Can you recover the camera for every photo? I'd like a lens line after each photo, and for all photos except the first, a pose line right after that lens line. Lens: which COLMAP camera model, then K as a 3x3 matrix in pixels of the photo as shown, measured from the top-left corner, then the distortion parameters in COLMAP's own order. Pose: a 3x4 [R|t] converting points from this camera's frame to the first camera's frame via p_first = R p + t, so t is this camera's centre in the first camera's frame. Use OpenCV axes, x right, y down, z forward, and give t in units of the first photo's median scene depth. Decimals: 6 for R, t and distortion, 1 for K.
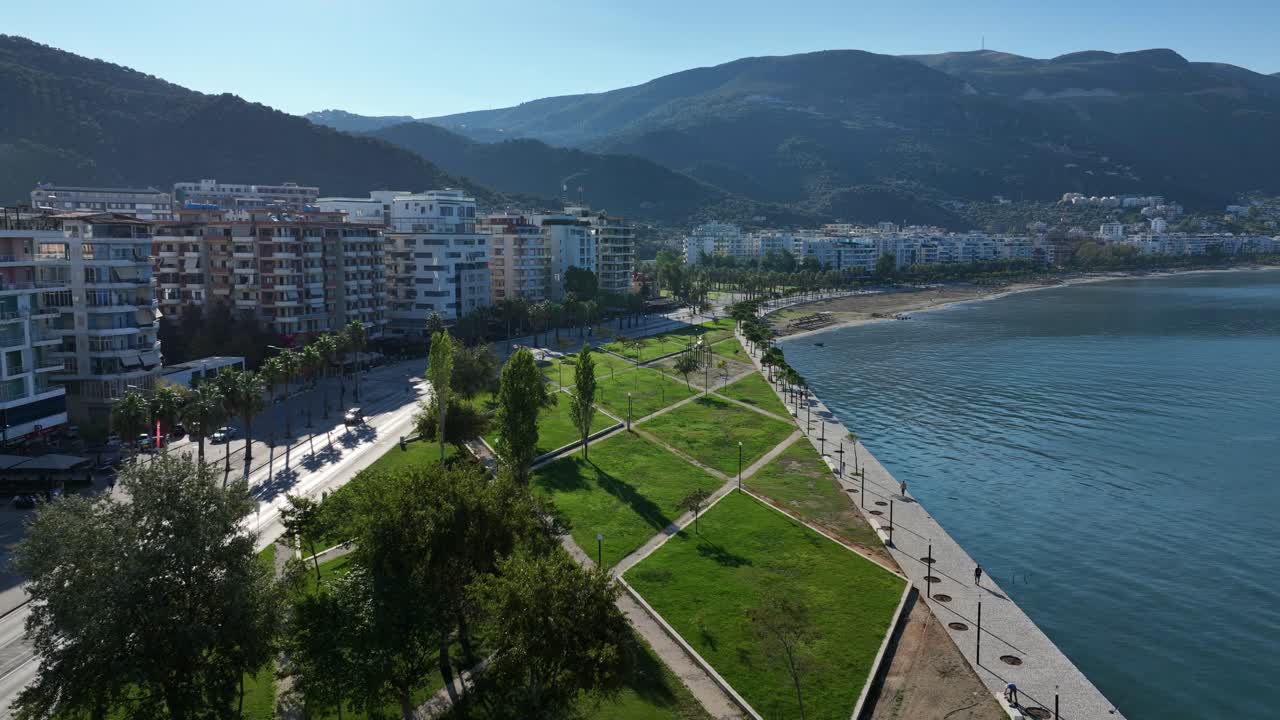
lens RADIAL K [[894.3, 0, 633.3], [0, 894.3, 350.9], [0, 0, 1]] dist [-0.004505, 0.001845]
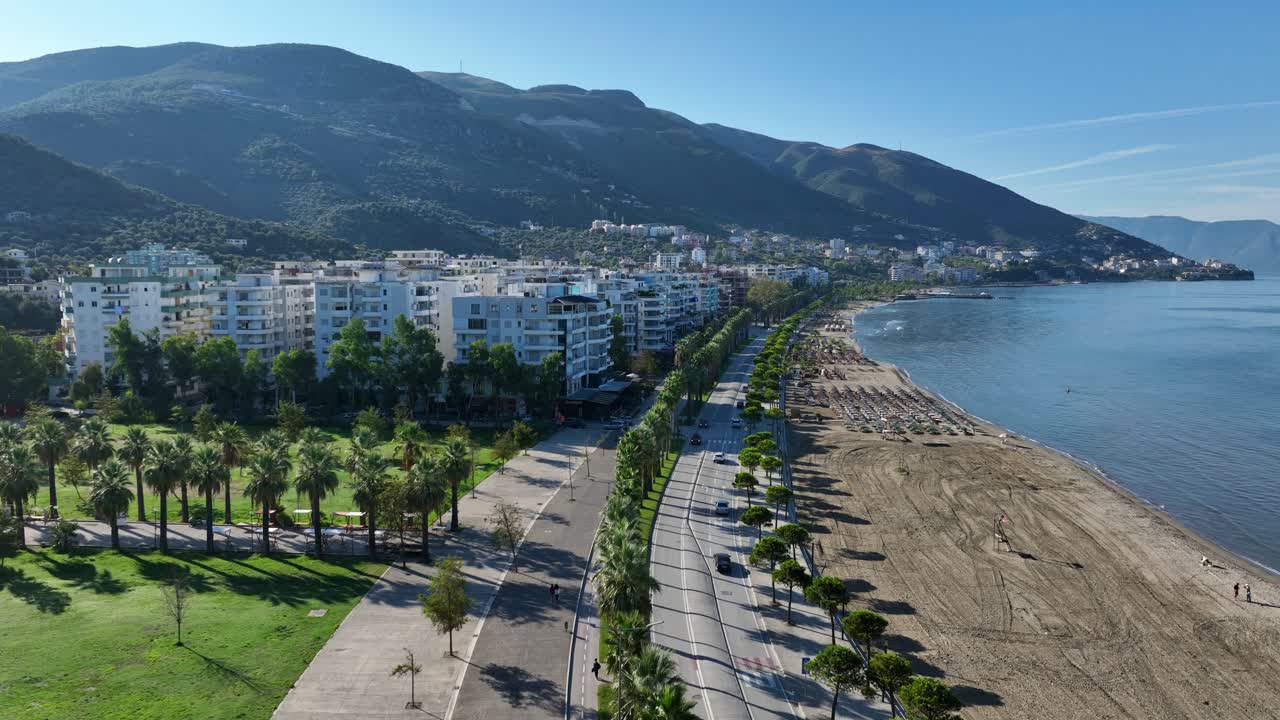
lens RADIAL K [[894.8, 0, 638.0], [0, 894.8, 355.2], [0, 0, 1]] dist [-0.000560, 0.018181]
pose [[0.836015, -0.056002, 0.545841, 0.020375], [0.071592, 0.997407, -0.007319, -0.031438], [-0.544016, 0.045197, 0.837857, 0.229979]]
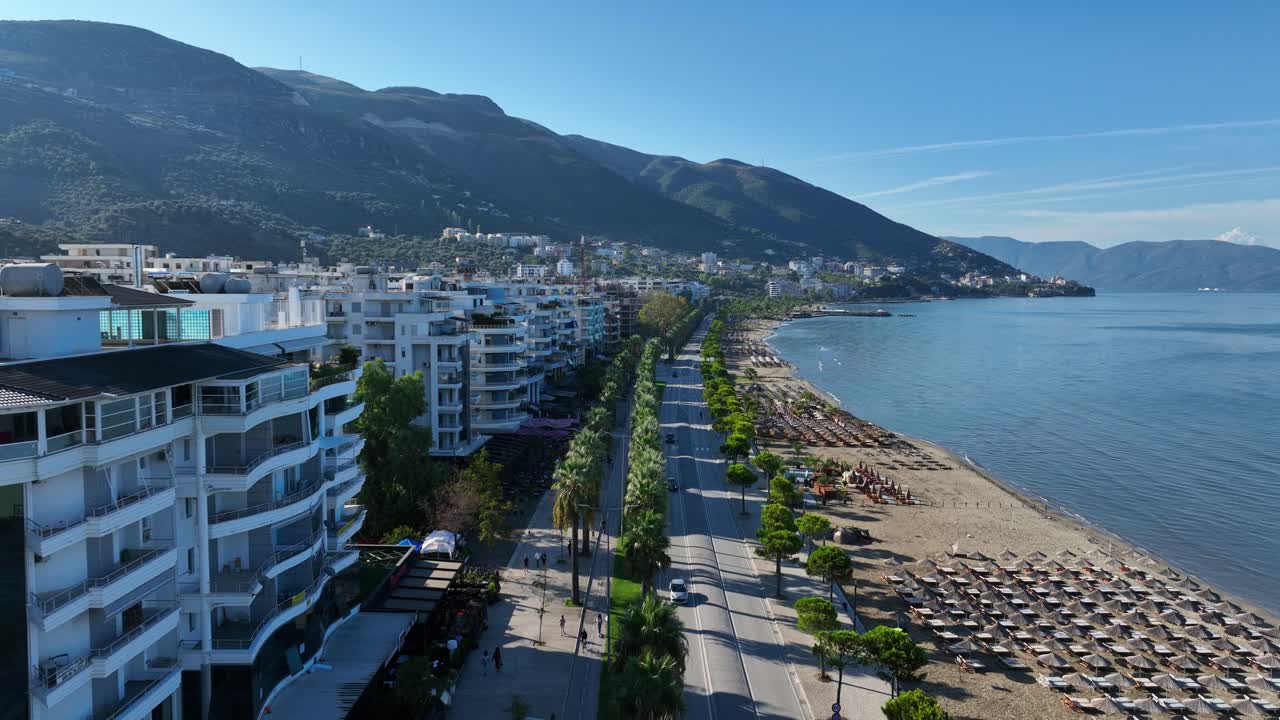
lens RADIAL K [[894.8, 0, 638.3], [0, 894.8, 354.9], [0, 0, 1]] dist [-0.000560, 0.018181]
pose [[0.742441, -0.053776, 0.667750, 0.074188], [0.084409, 0.996338, -0.013613, -0.039361], [-0.664572, 0.066471, 0.744262, 0.306090]]
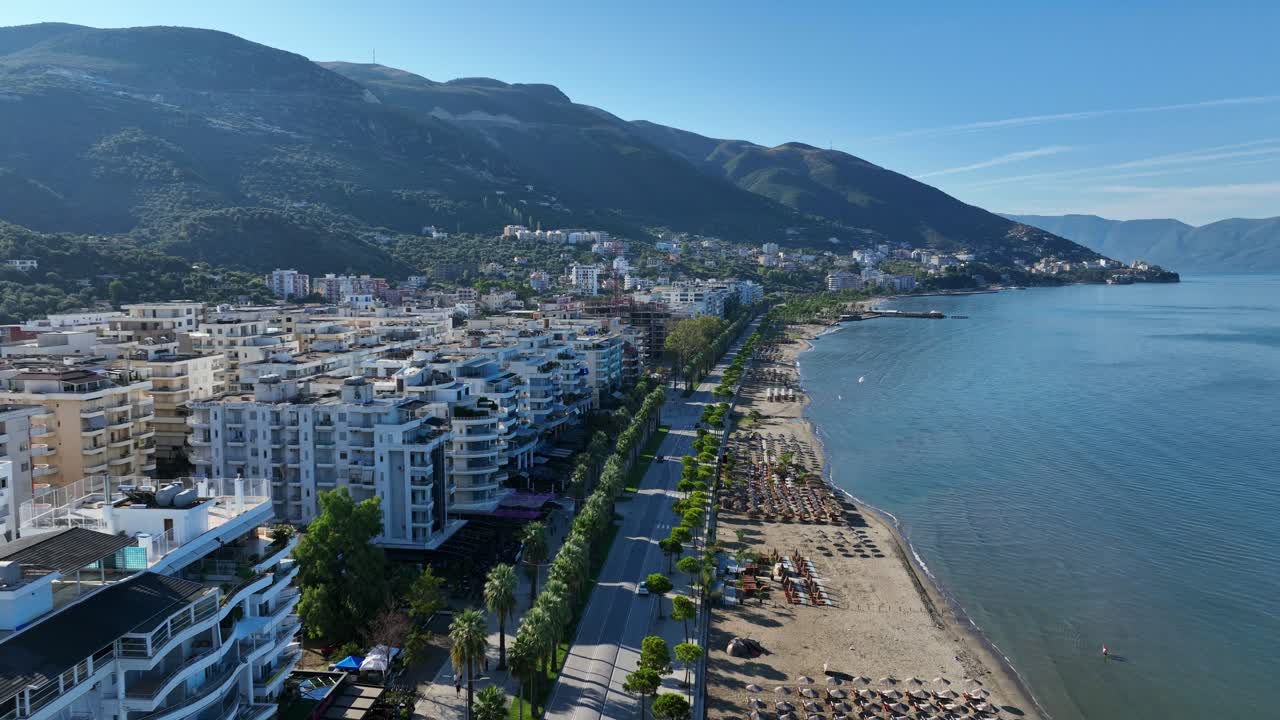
lens RADIAL K [[894.8, 0, 638.8], [0, 894.8, 354.1], [0, 0, 1]] dist [-0.000560, 0.018181]
pose [[0.792422, -0.064918, 0.606509, 0.077970], [0.081141, 0.996702, 0.000670, -0.051435], [-0.604553, 0.048682, 0.795076, 0.289221]]
